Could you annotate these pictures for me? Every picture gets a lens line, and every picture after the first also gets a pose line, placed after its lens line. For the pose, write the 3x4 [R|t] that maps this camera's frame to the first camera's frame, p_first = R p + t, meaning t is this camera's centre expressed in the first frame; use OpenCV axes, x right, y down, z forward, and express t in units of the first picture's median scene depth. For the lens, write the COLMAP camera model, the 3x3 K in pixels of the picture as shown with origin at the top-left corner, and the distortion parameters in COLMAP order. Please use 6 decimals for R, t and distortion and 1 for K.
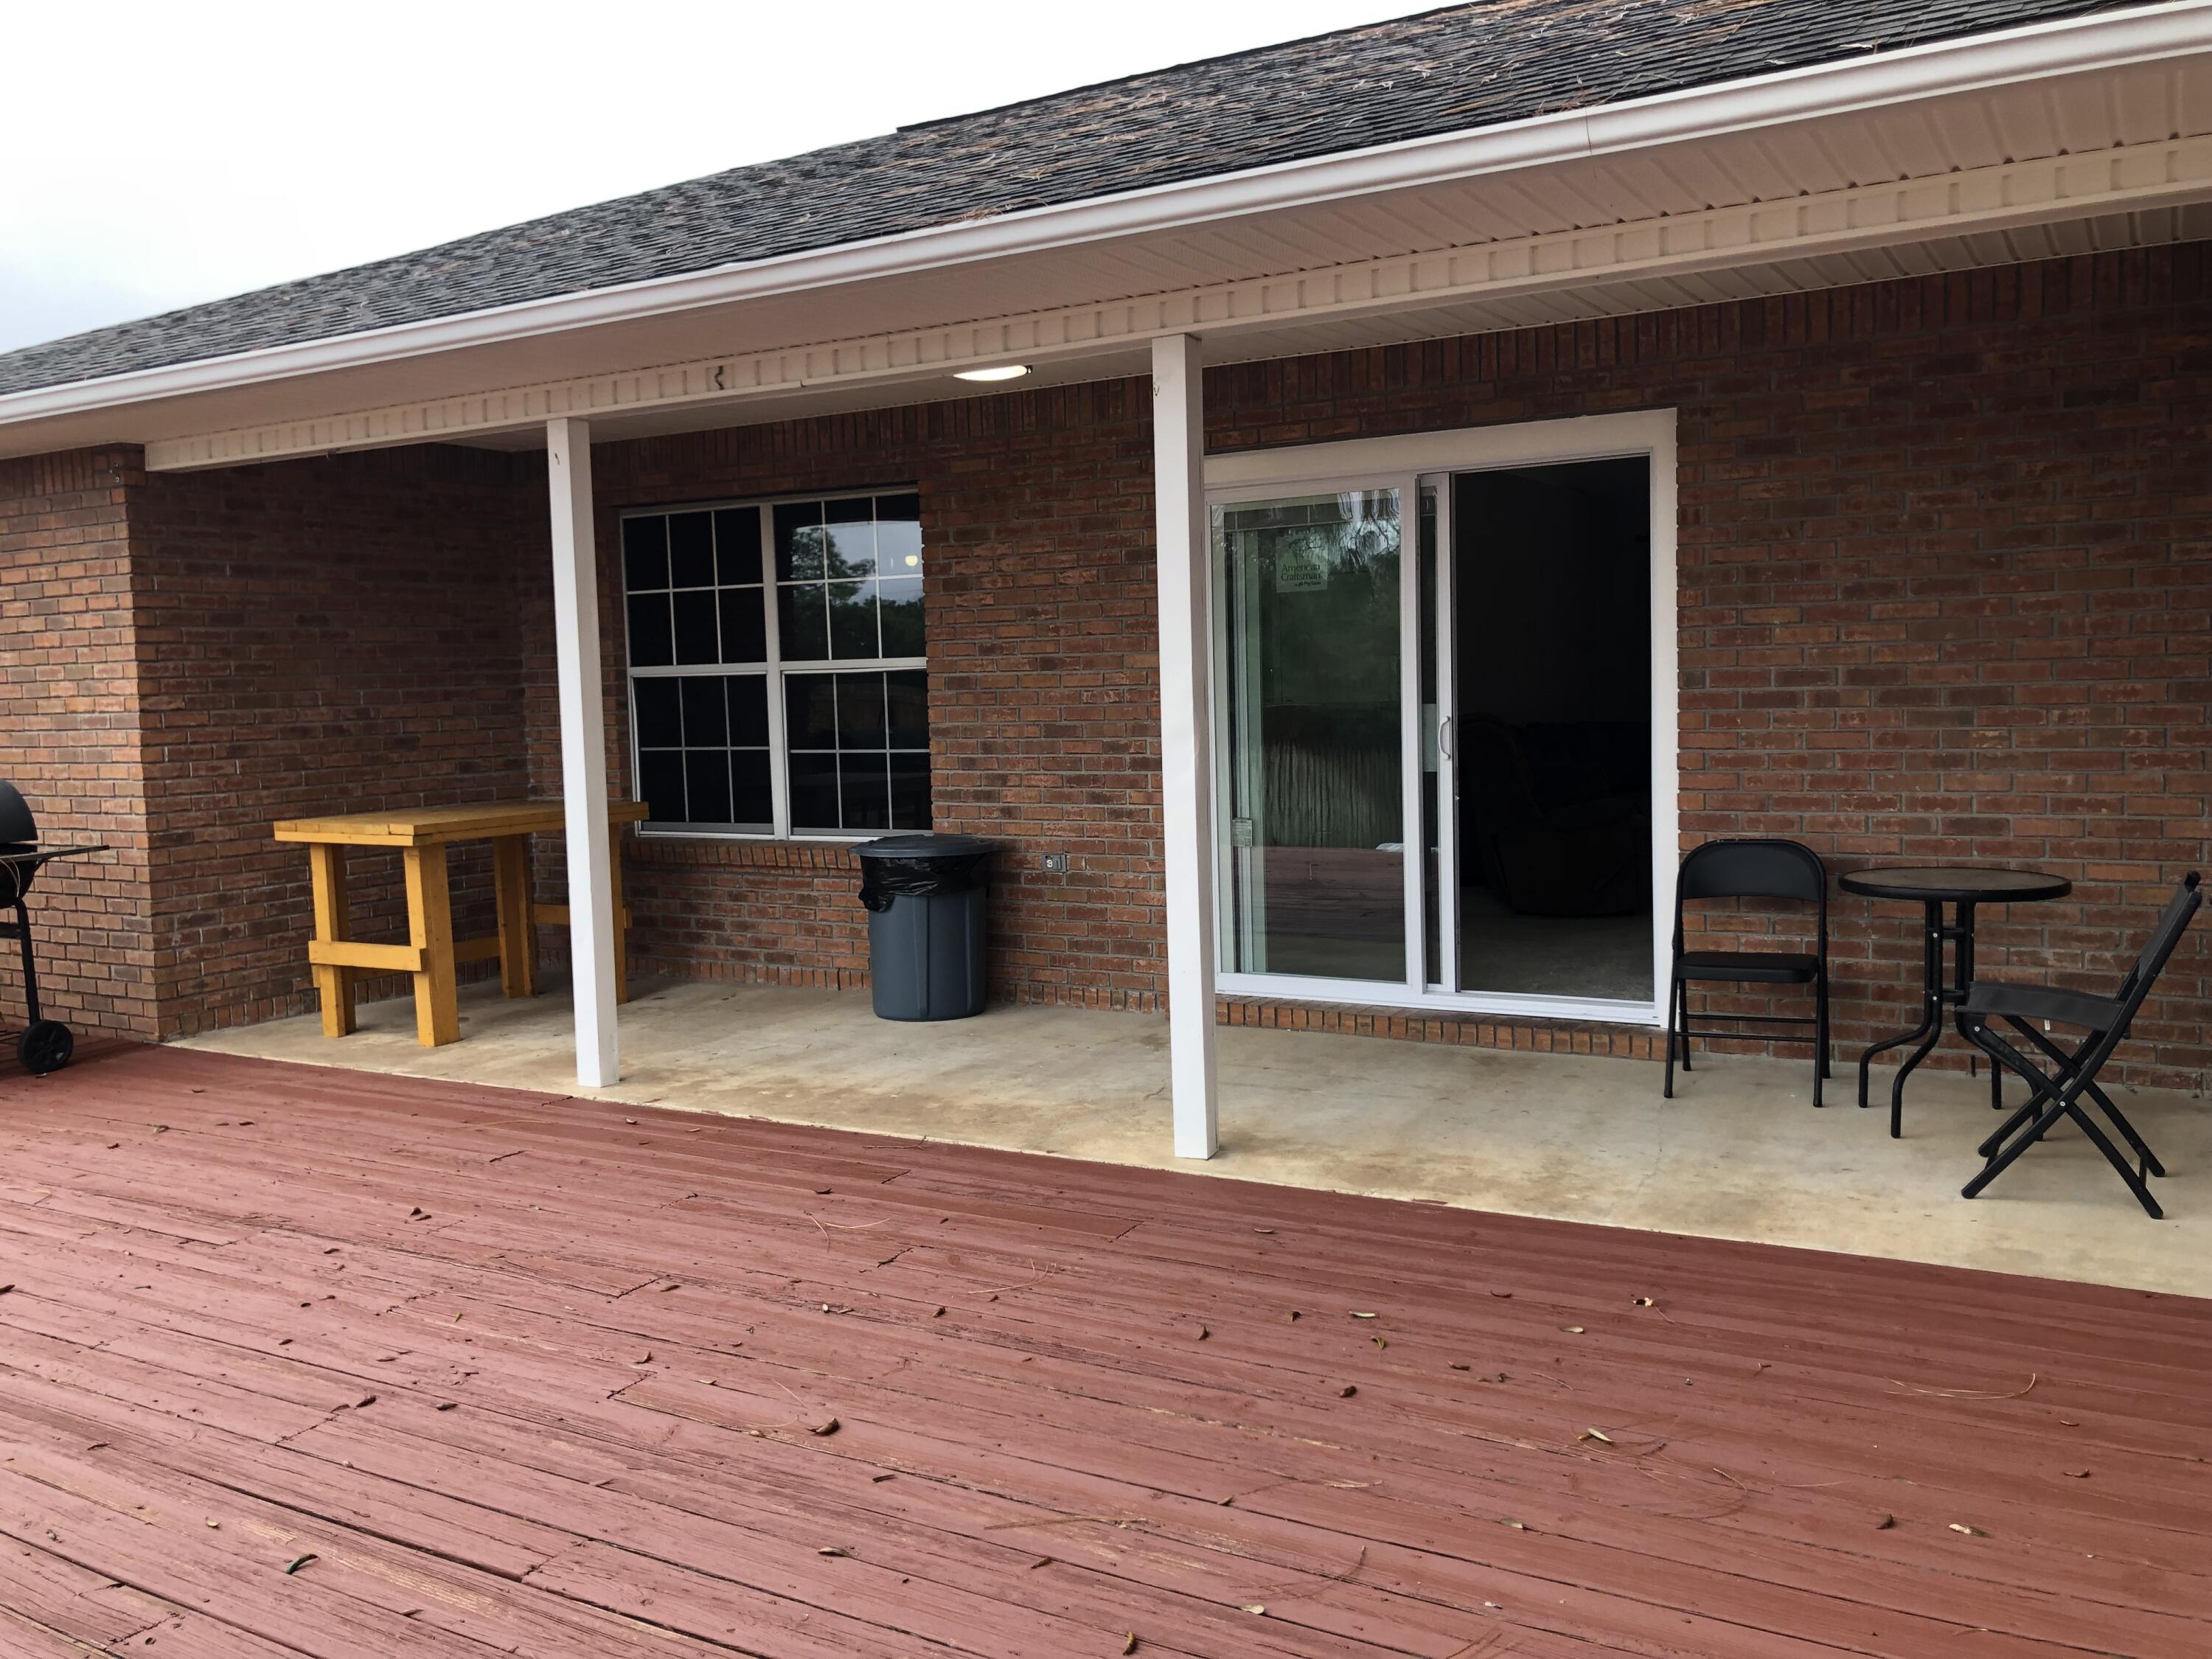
lens RADIAL K [[1759.4, 0, 1106.0], [0, 1759.4, 829.5], [0, 0, 1]] dist [0.084894, -0.165061]
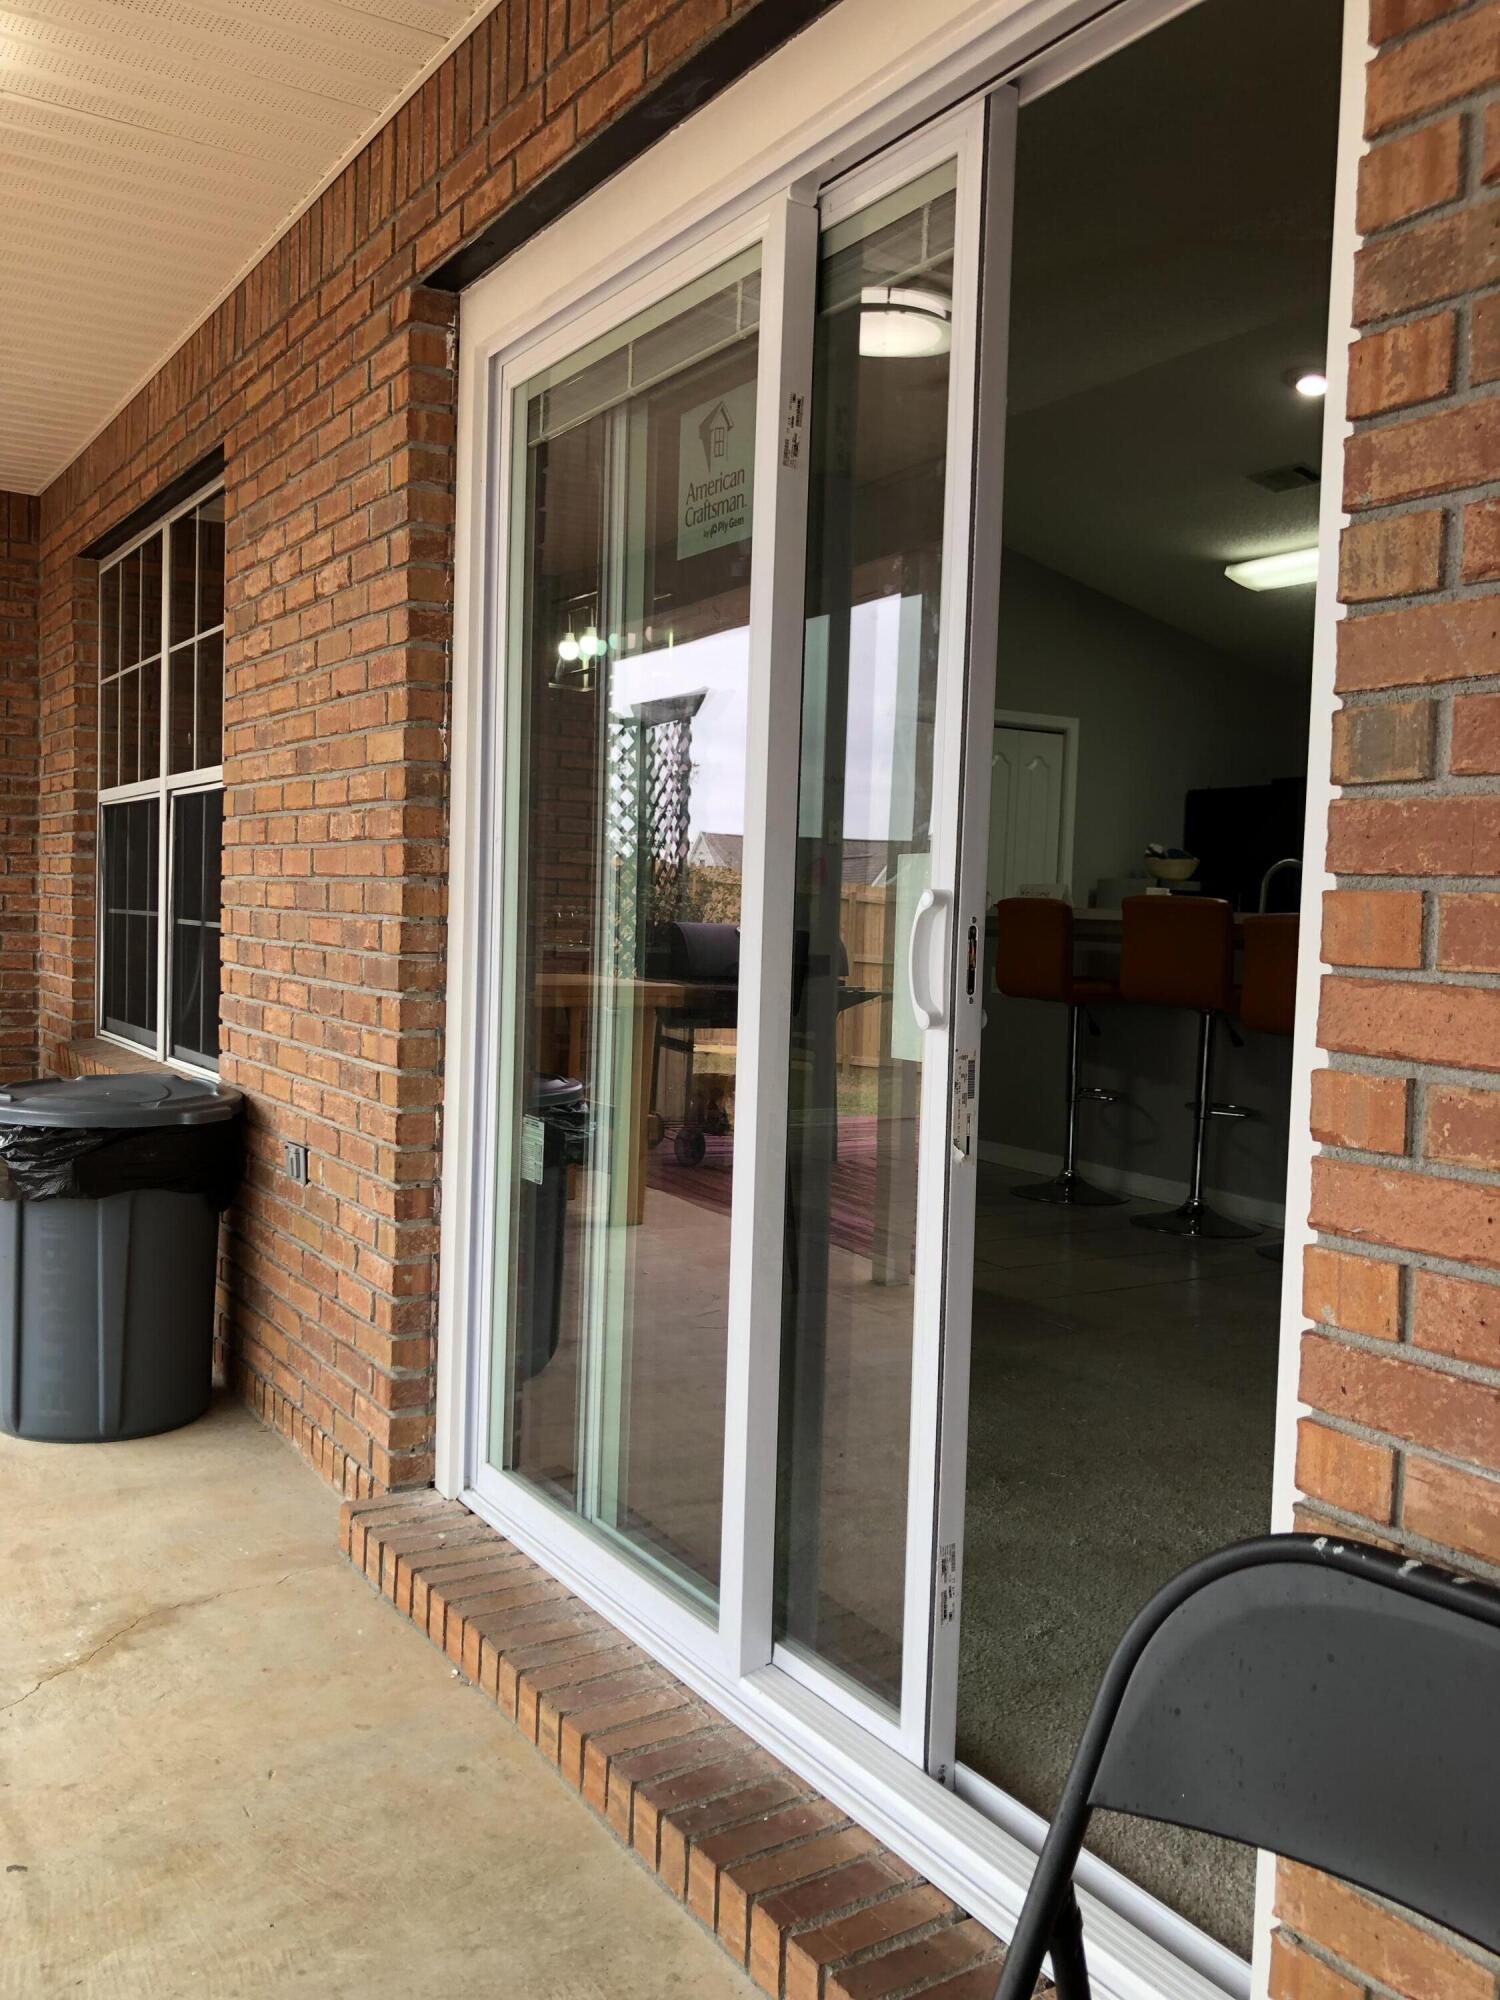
lens RADIAL K [[1657.2, 0, 750.0], [0, 1657.2, 1000.0], [0, 0, 1]] dist [0.023535, -0.006044]
pose [[0.887374, 0.079929, -0.454069, 0.299140], [-0.093245, 0.995619, -0.006969, -0.035949], [0.451522, 0.048524, 0.890939, 0.652205]]
